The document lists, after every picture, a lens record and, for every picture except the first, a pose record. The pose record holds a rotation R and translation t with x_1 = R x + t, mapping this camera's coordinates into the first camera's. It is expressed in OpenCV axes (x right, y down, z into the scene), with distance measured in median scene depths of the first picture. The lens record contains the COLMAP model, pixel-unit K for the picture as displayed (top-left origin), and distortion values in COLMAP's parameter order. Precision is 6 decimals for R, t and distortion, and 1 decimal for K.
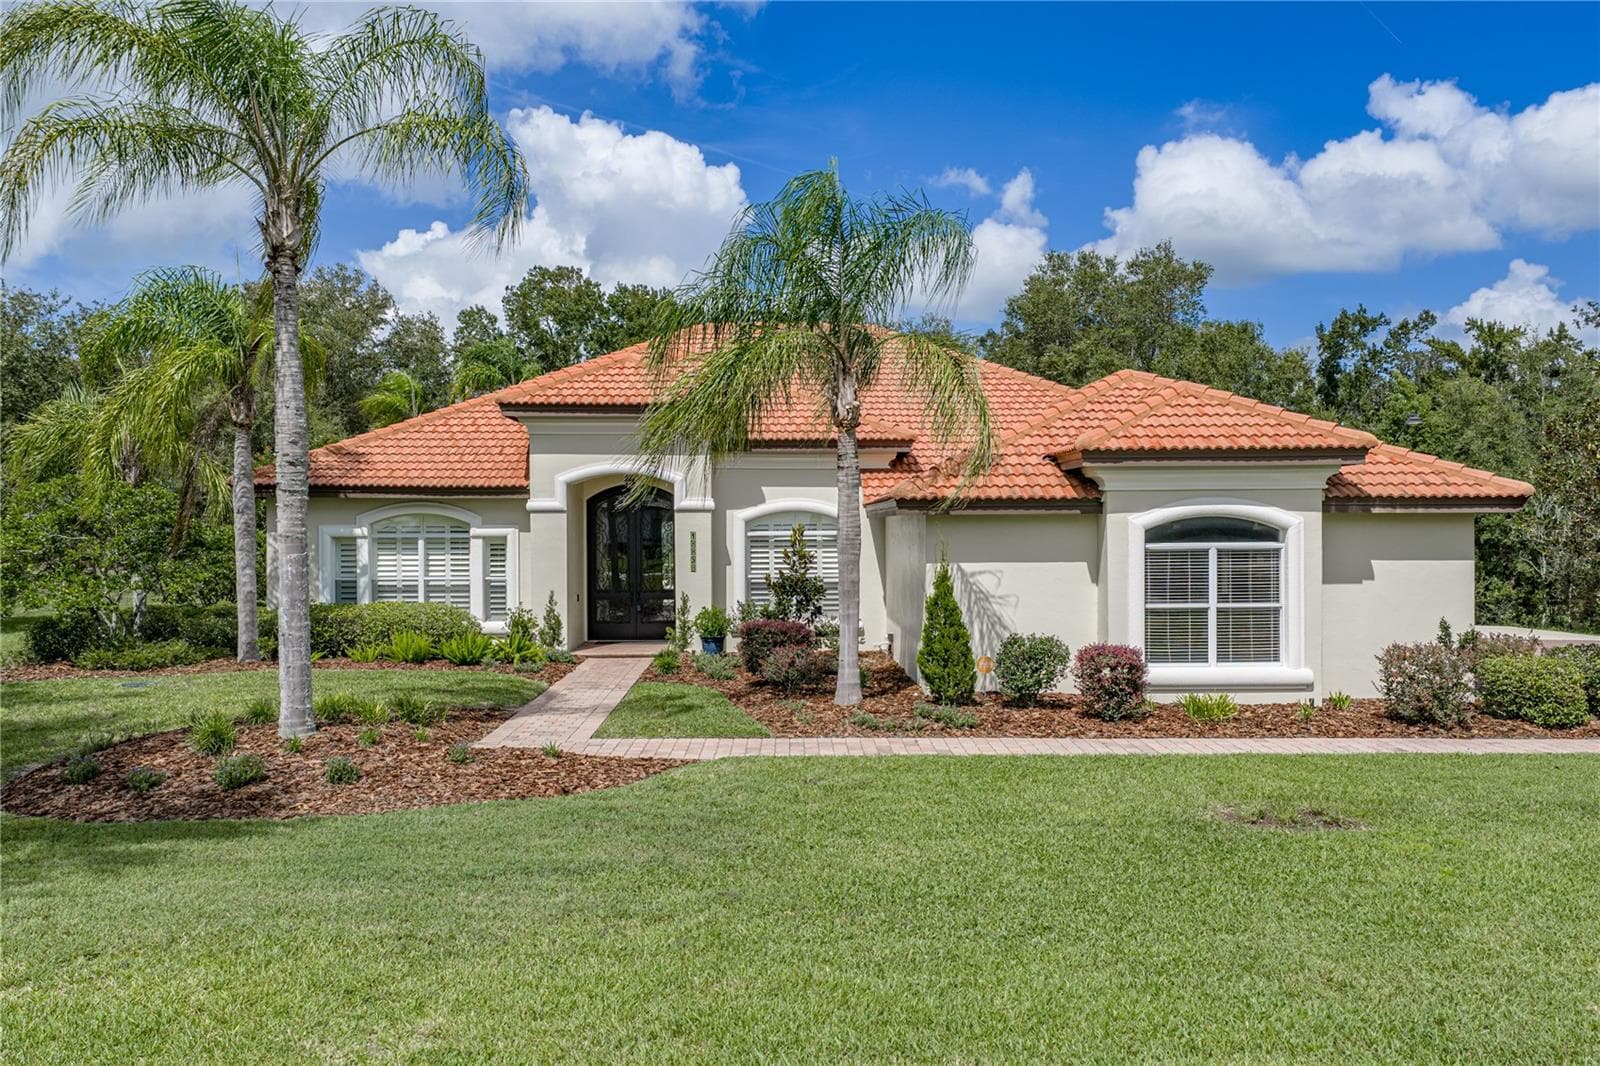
lens RADIAL K [[1386.4, 0, 803.4], [0, 1386.4, 533.3], [0, 0, 1]] dist [0.028891, 0.013148]
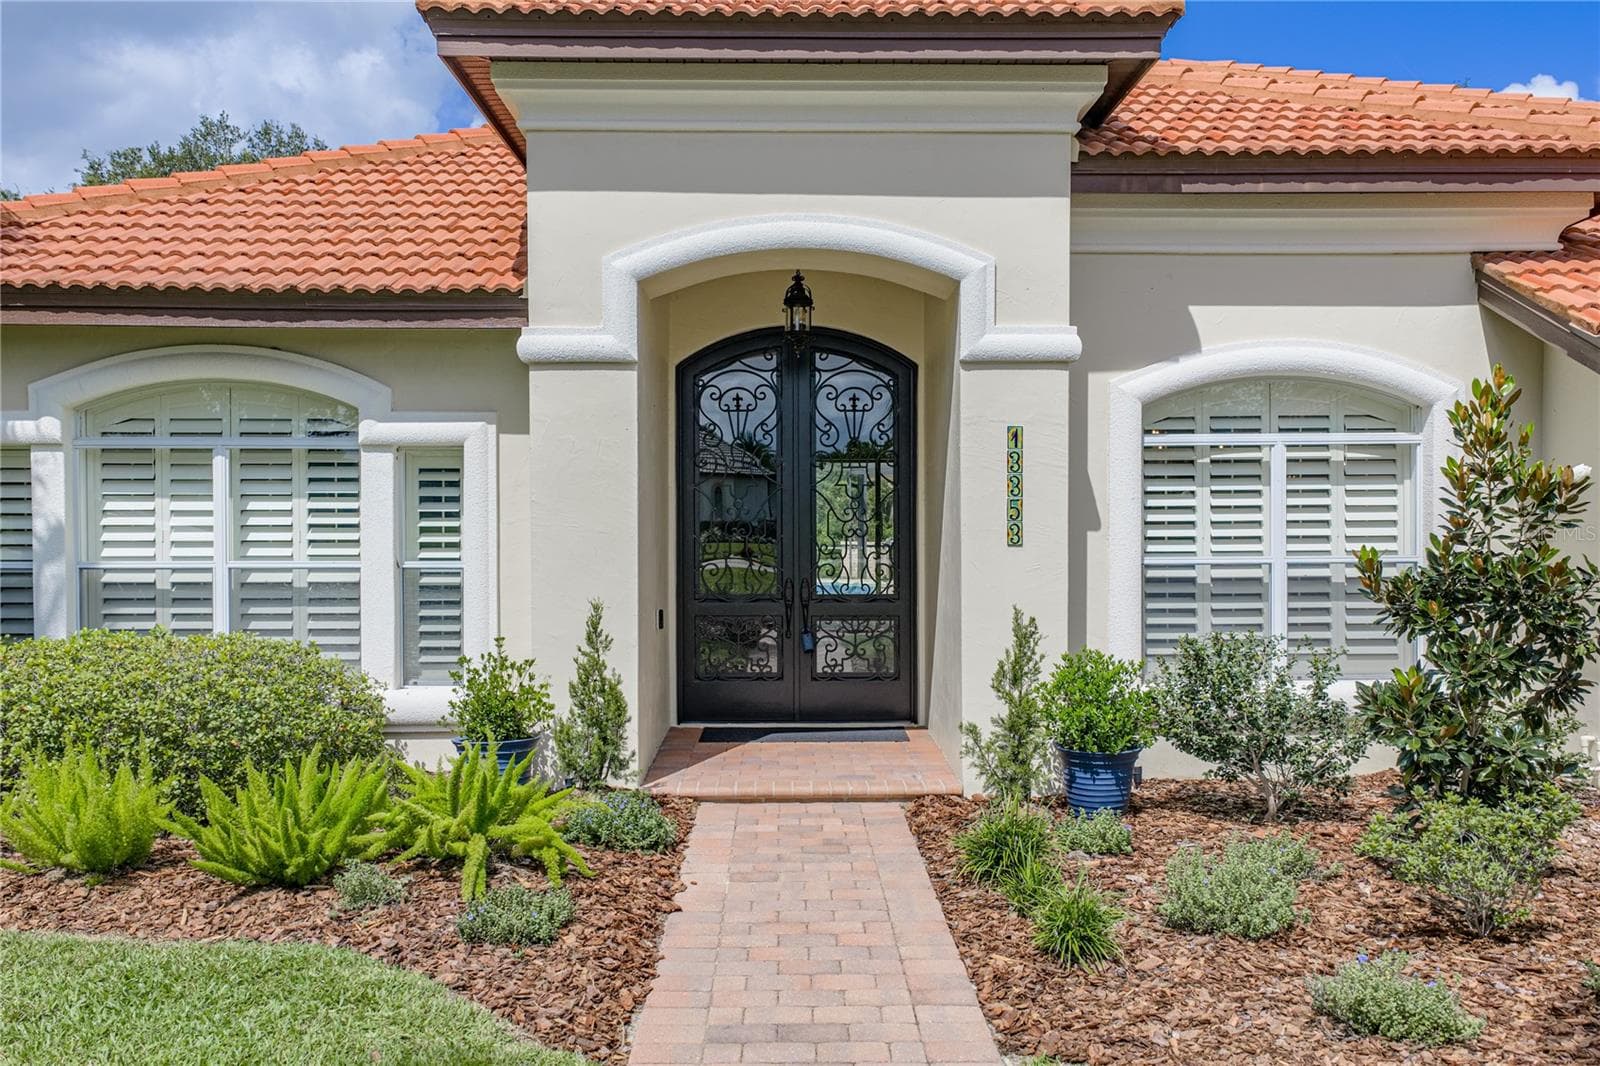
lens RADIAL K [[1321.8, 0, 792.6], [0, 1321.8, 527.4], [0, 0, 1]] dist [0.024331, 0.020457]
pose [[0.999972, 0.001520, -0.007296, -0.128091], [-0.001501, 0.999996, 0.002590, 0.022002], [0.007300, -0.002579, 0.999970, 0.666901]]
